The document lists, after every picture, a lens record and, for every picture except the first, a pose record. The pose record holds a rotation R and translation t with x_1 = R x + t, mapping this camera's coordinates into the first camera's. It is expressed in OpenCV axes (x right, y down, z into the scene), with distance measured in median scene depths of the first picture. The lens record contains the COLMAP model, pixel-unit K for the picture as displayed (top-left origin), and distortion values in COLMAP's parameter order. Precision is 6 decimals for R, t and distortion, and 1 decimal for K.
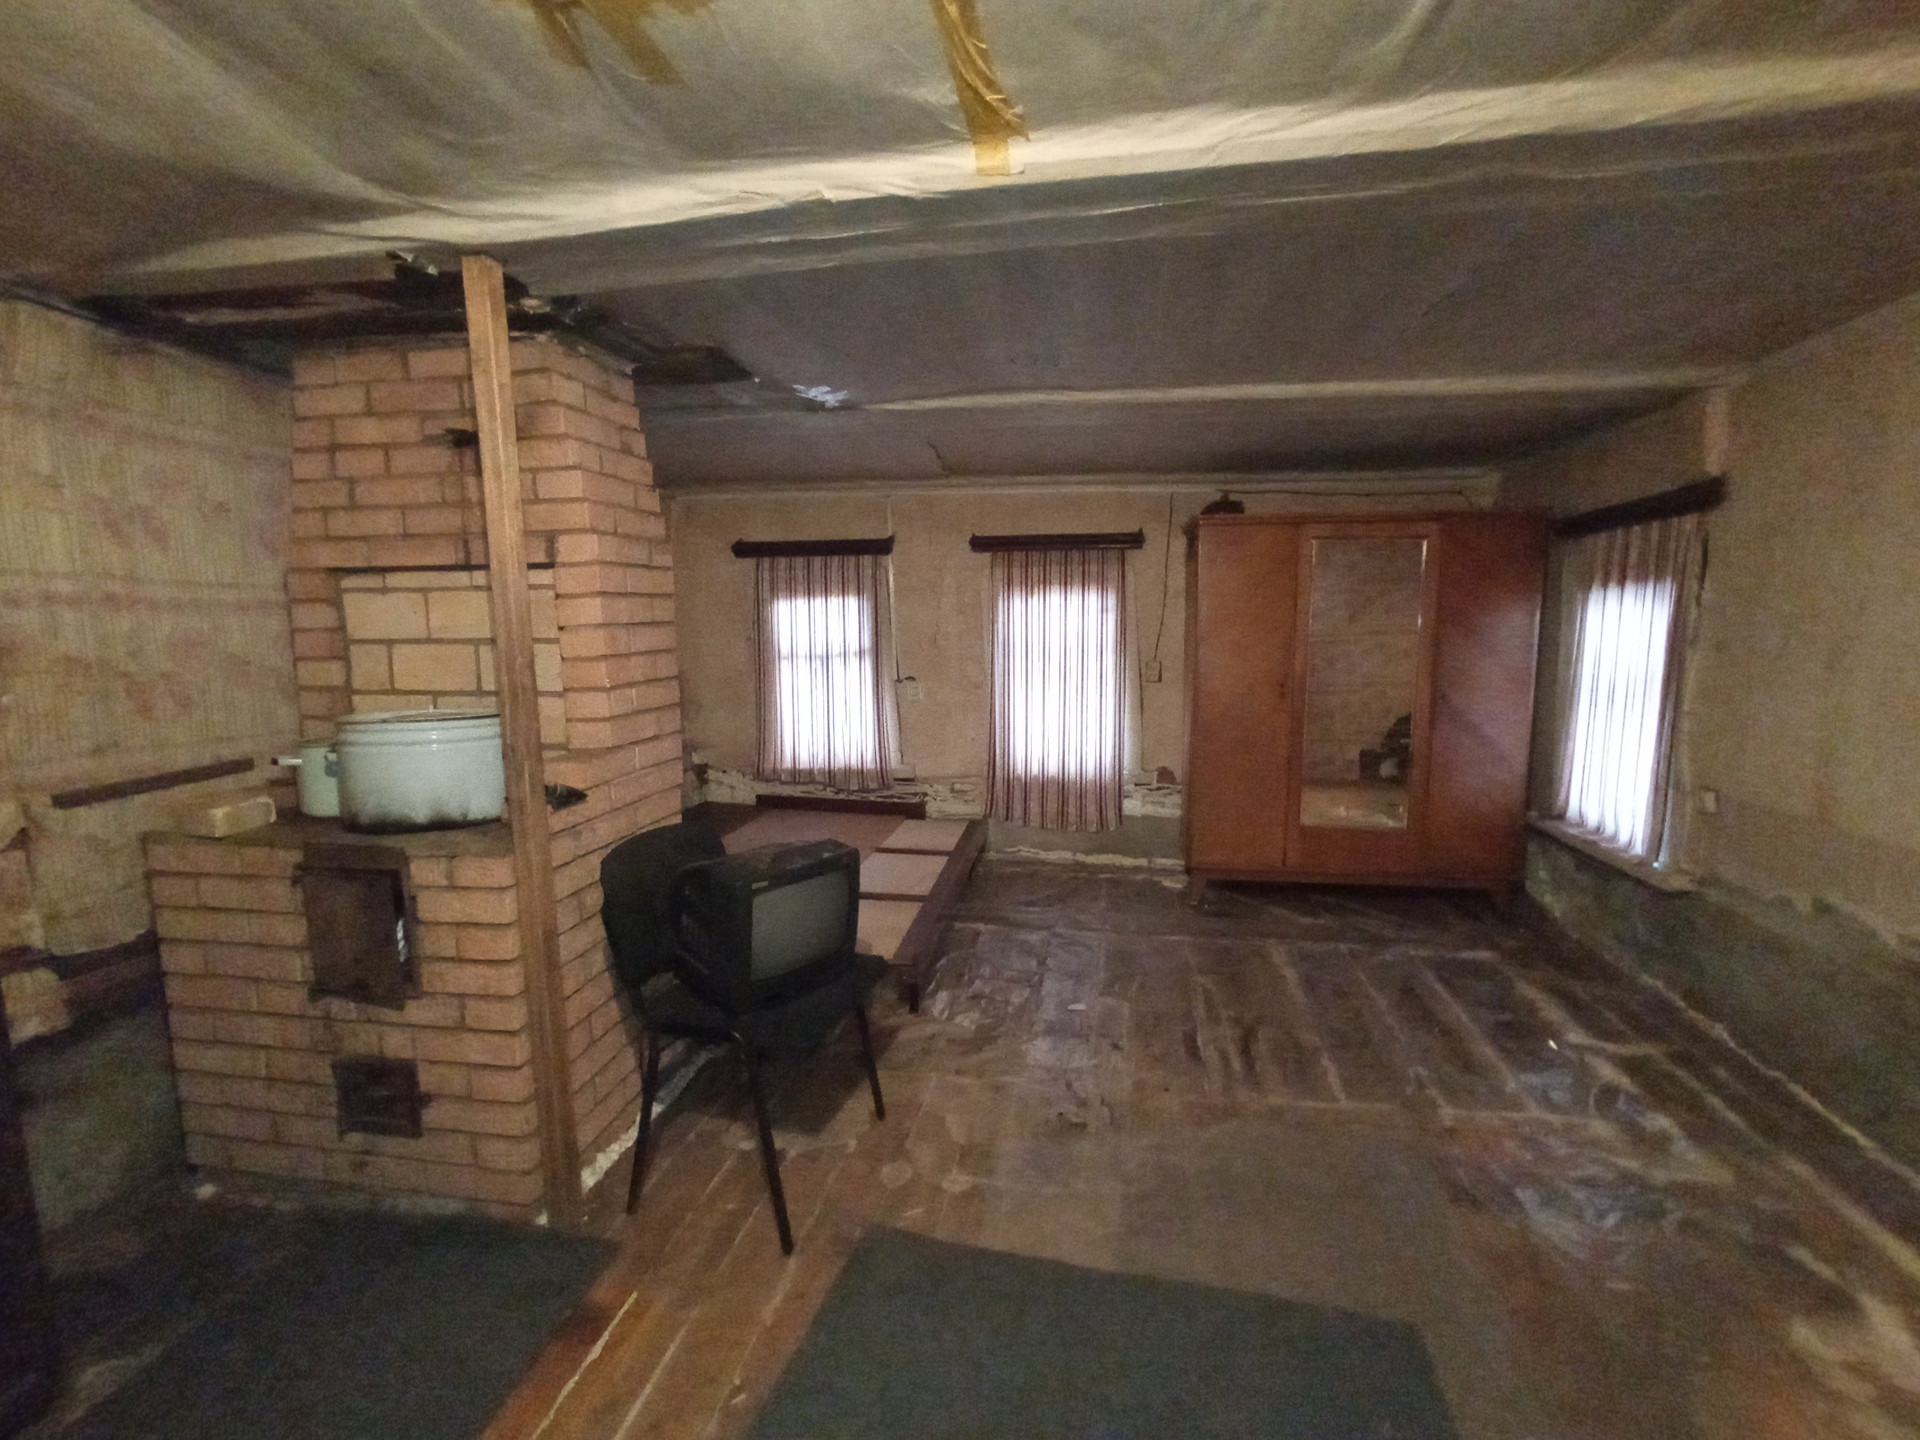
lens RADIAL K [[859.4, 0, 961.3], [0, 859.4, 723.1], [0, 0, 1]] dist [-0.008128, 0.000485]
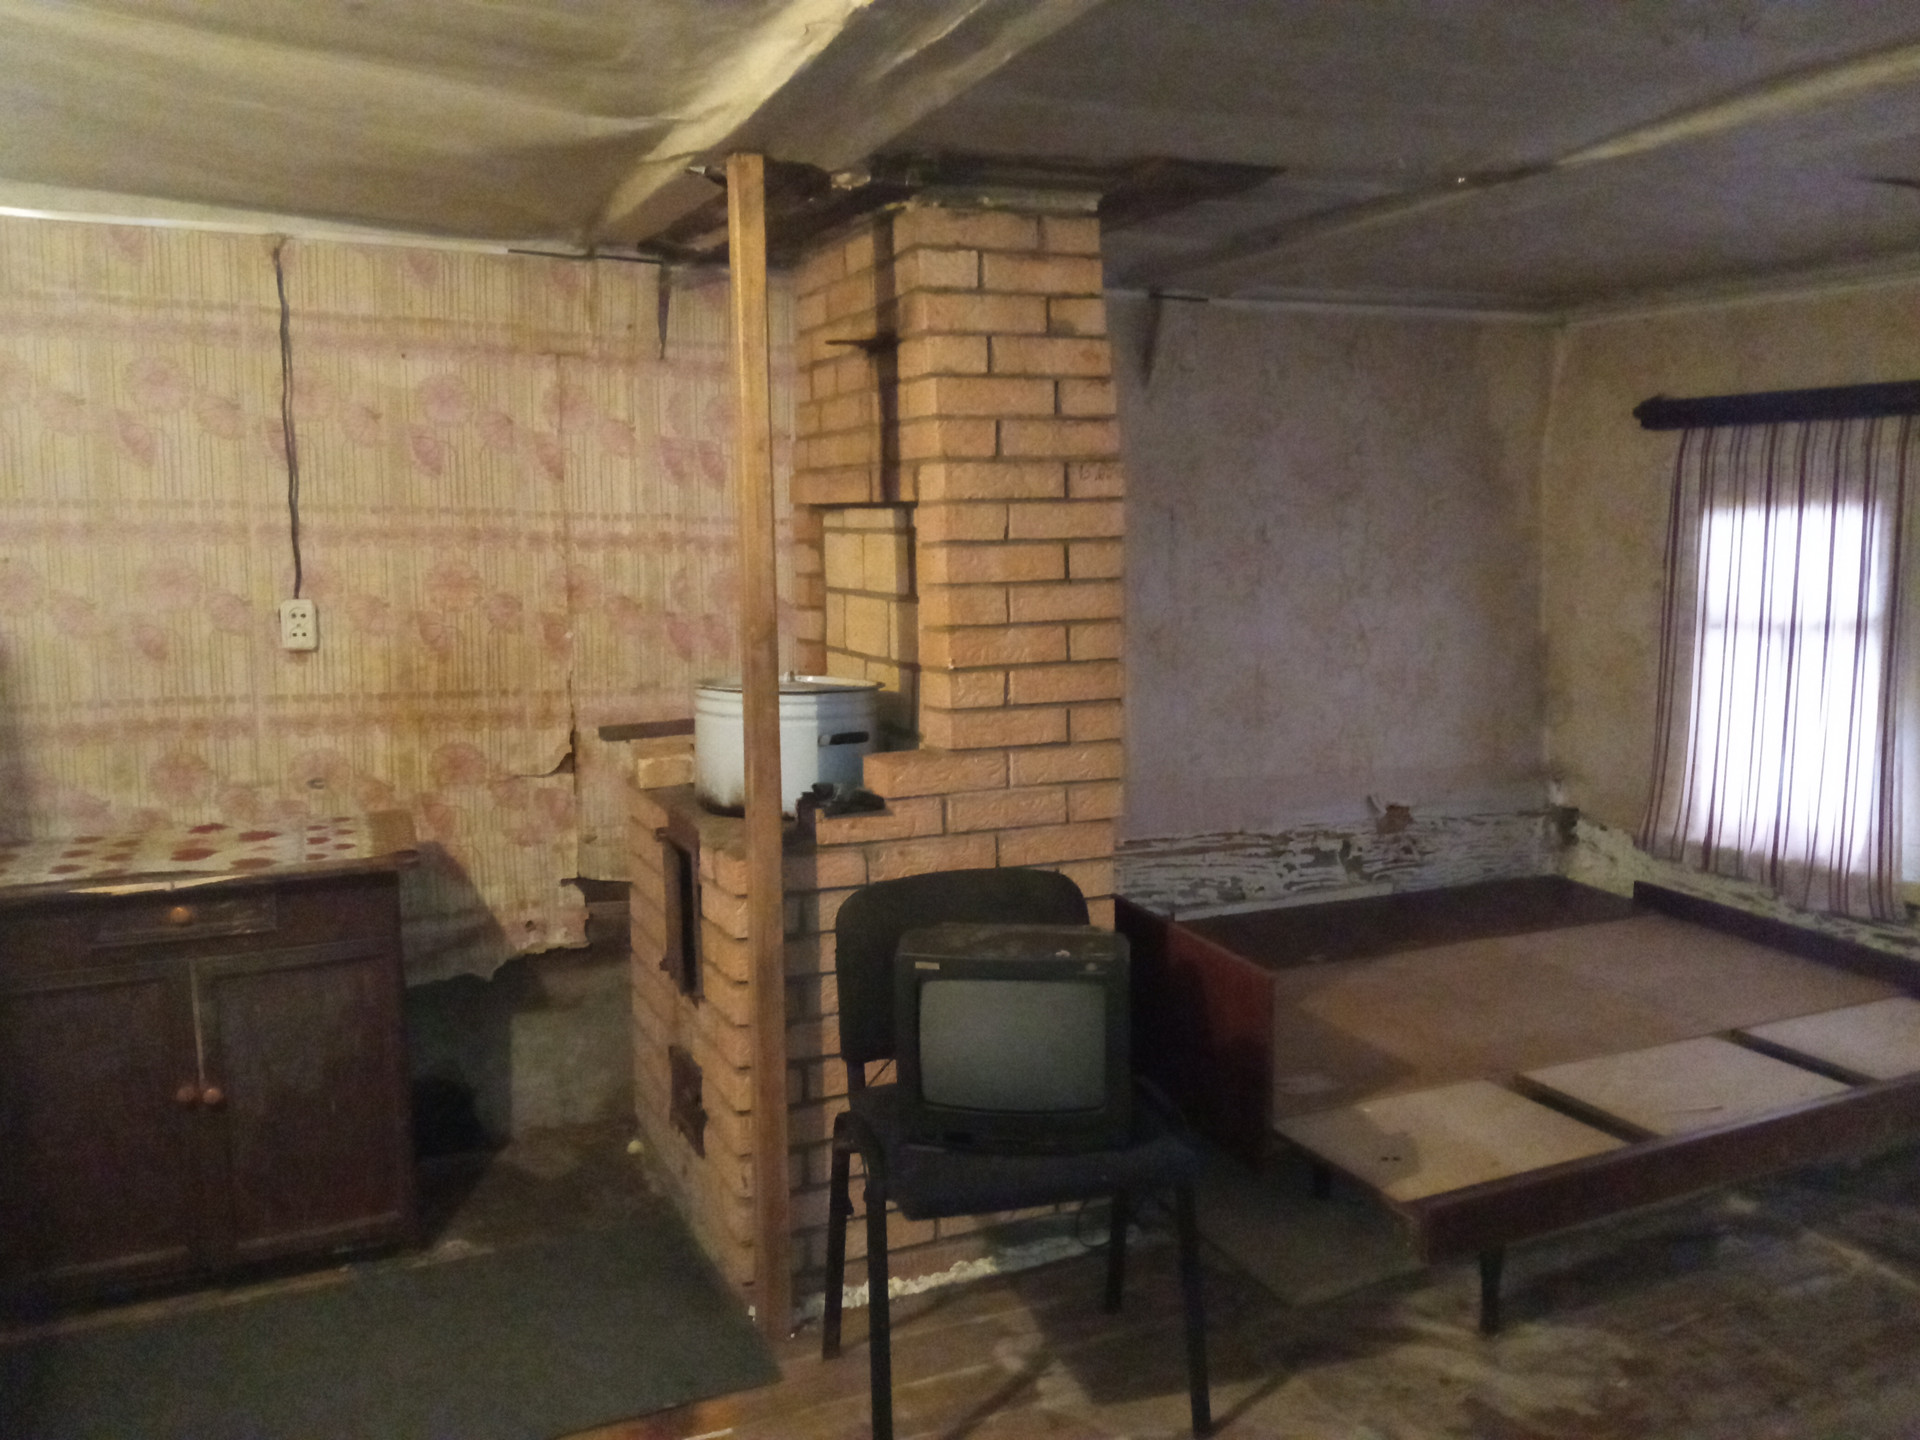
lens RADIAL K [[1519.6, 0, 956.6], [0, 1519.6, 726.5], [0, 0, 1]] dist [0.077377, -0.033836]
pose [[0.567270, 0.115425, -0.815403, 0.624468], [-0.098615, 0.992525, 0.071892, -0.082042], [0.817607, 0.039628, 0.574412, 0.237300]]
